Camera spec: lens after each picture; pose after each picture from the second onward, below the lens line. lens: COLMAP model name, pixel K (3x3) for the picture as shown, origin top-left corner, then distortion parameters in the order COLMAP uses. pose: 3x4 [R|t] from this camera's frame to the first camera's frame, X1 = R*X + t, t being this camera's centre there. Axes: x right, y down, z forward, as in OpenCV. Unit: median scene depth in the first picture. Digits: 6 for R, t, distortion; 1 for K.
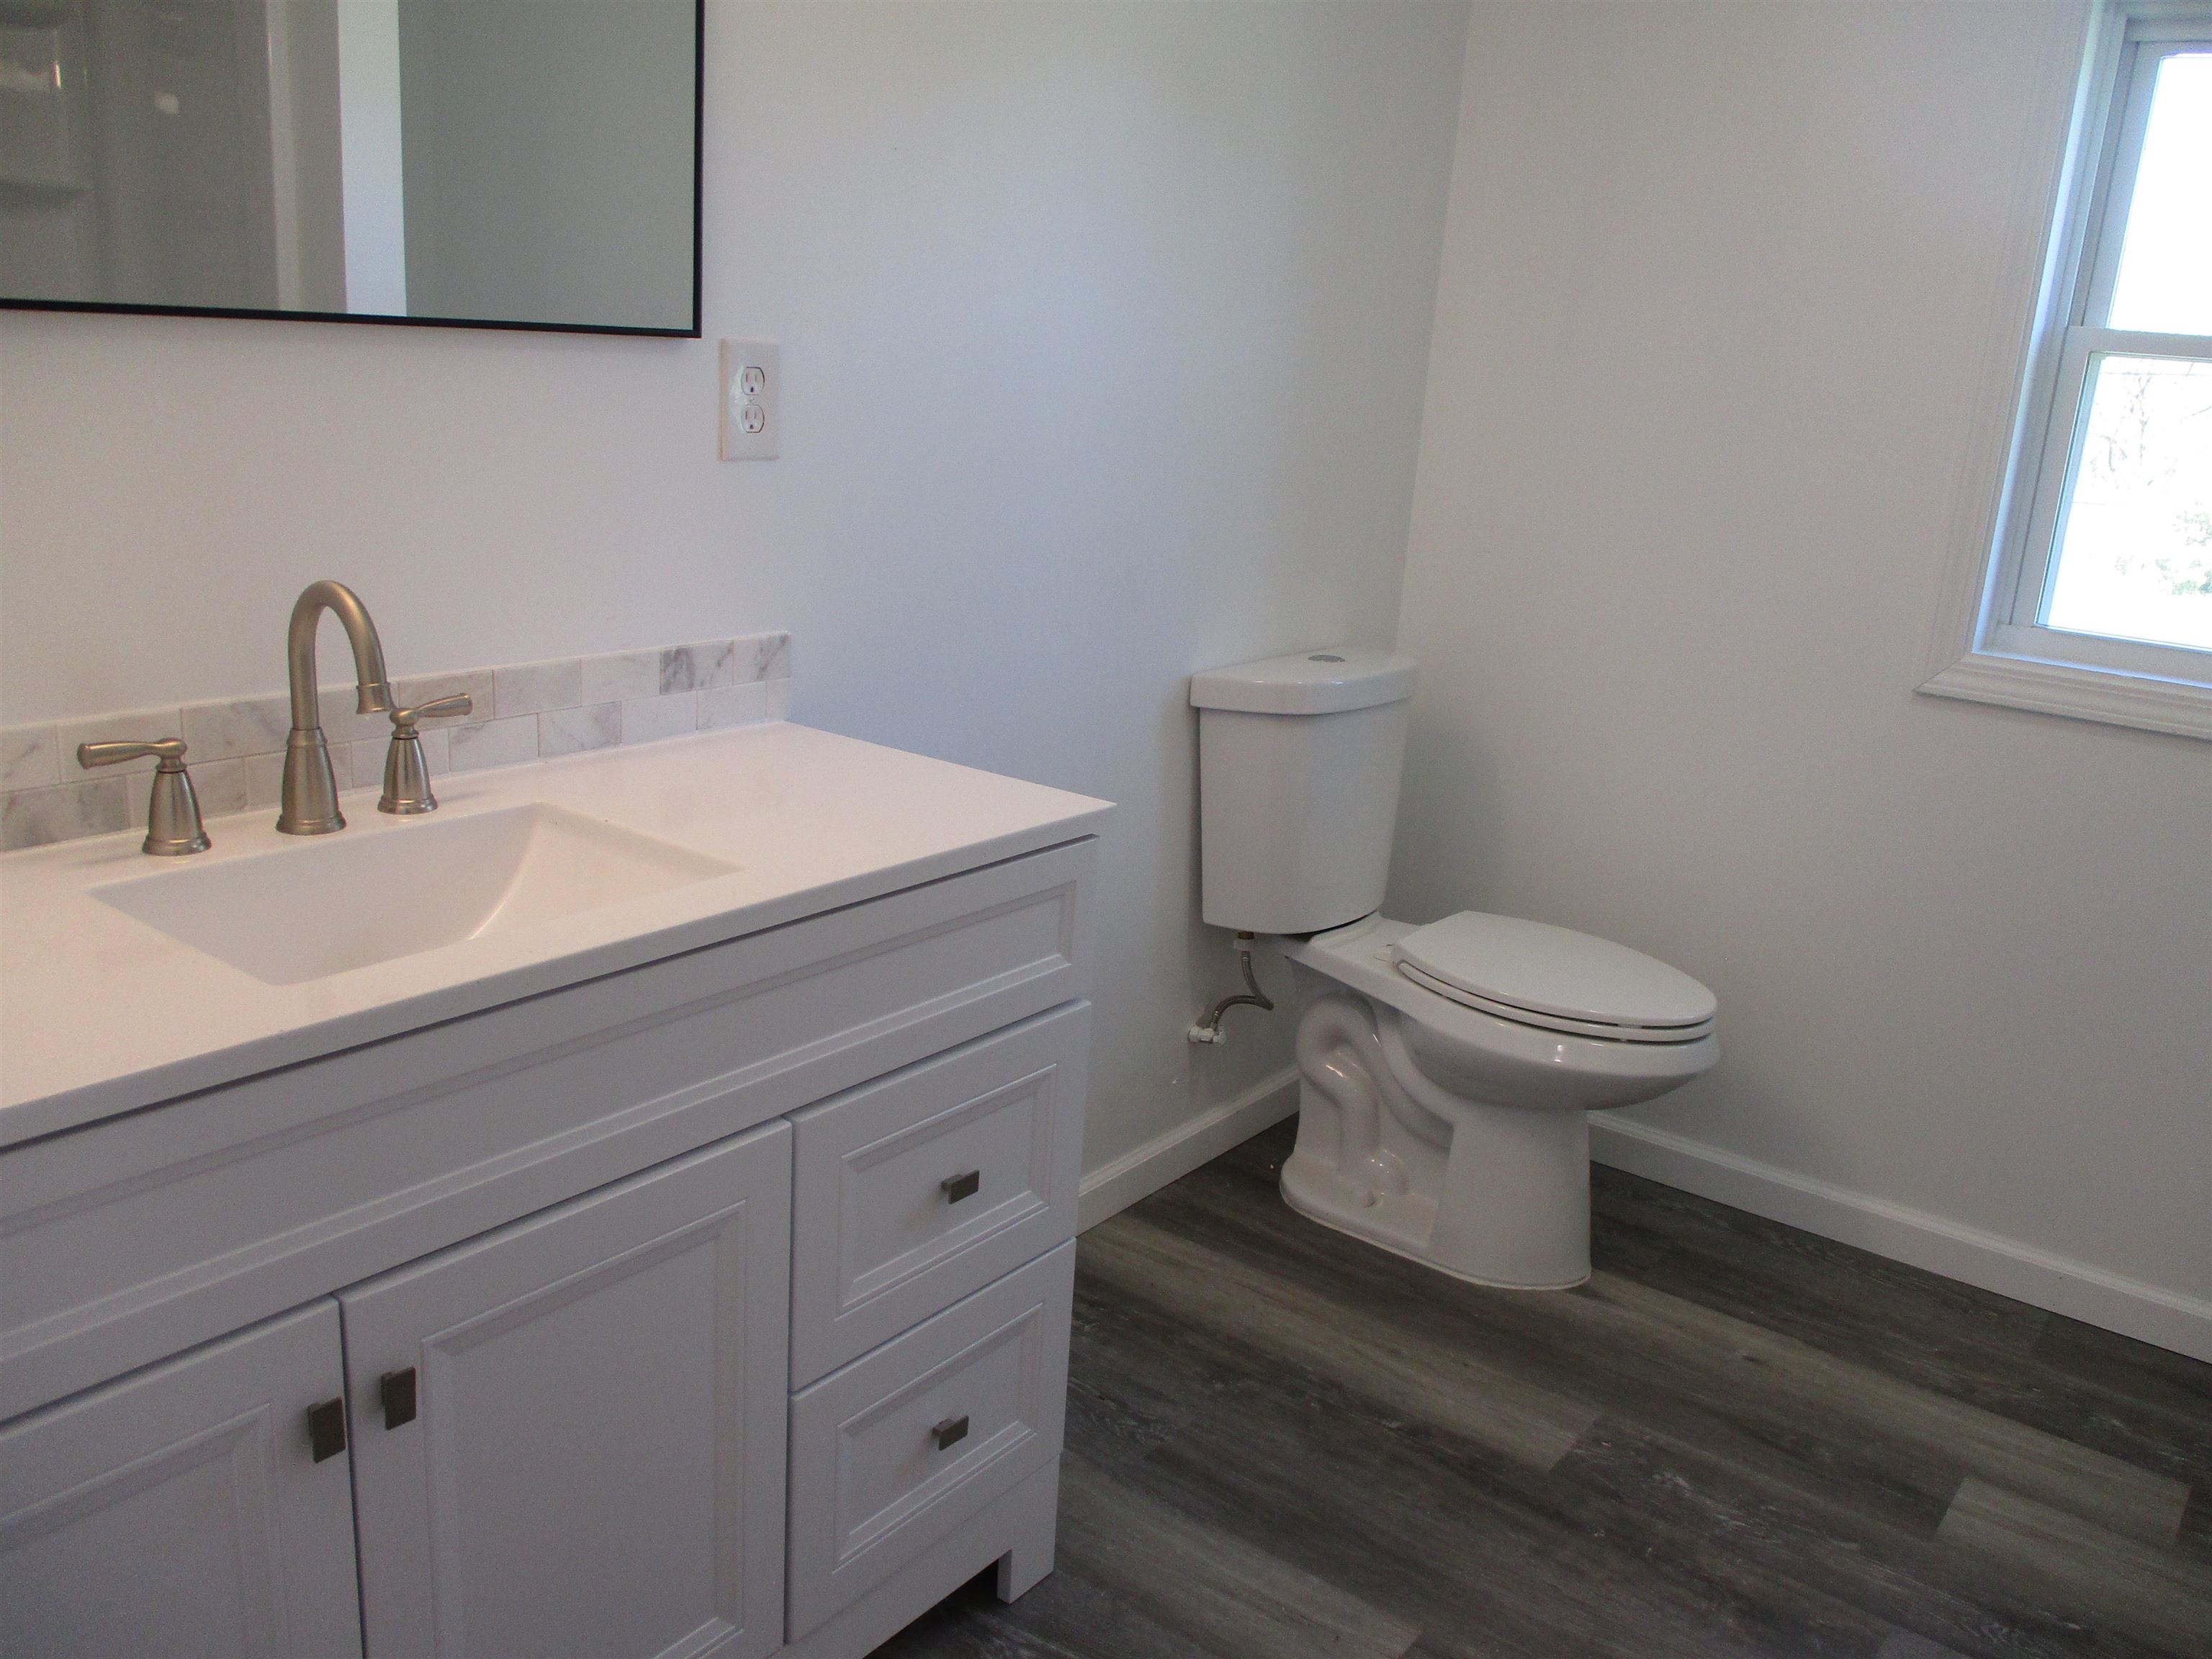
lens RADIAL K [[1835.3, 0, 1106.0], [0, 1835.3, 829.5], [0, 0, 1]] dist [-0.029223, 0.001339]
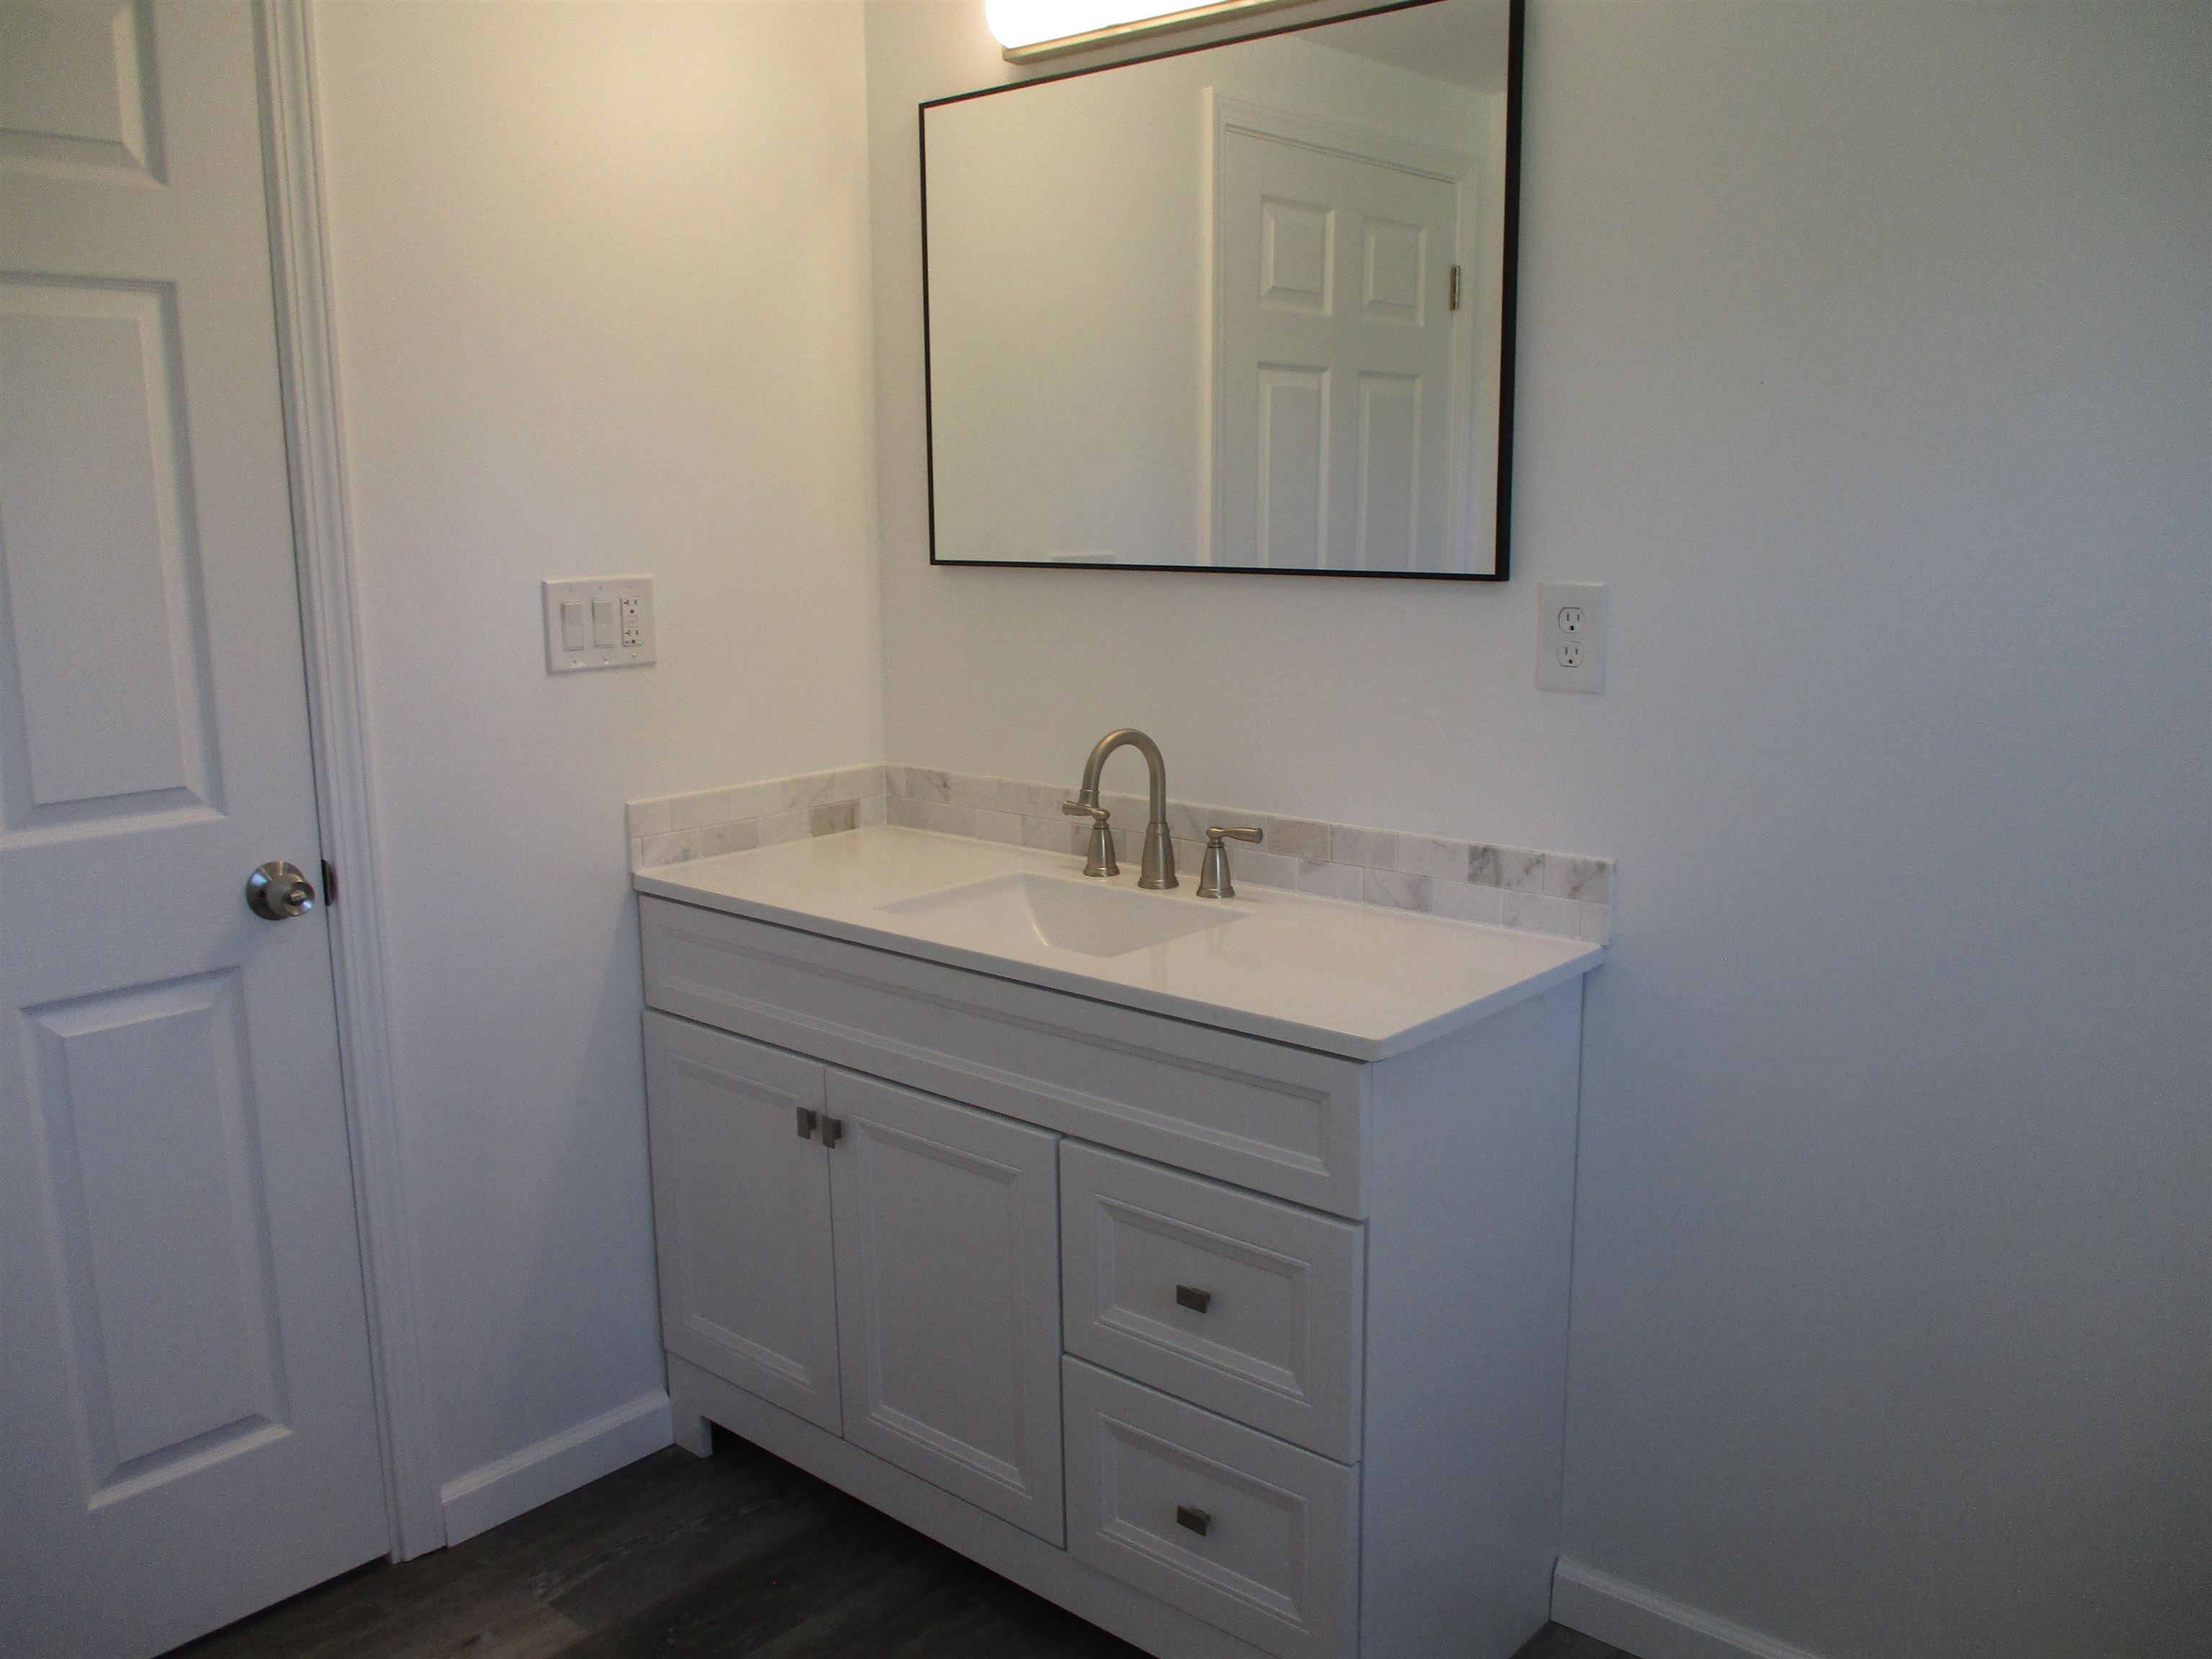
lens RADIAL K [[1835.3, 0, 1106.0], [0, 1835.3, 829.5], [0, 0, 1]] dist [-0.029223, 0.001339]
pose [[-0.083975, 0.123239, -0.988818, 0.920036], [-0.253631, 0.956997, 0.140813, -0.211120], [0.963649, 0.262619, -0.049107, 0.829332]]
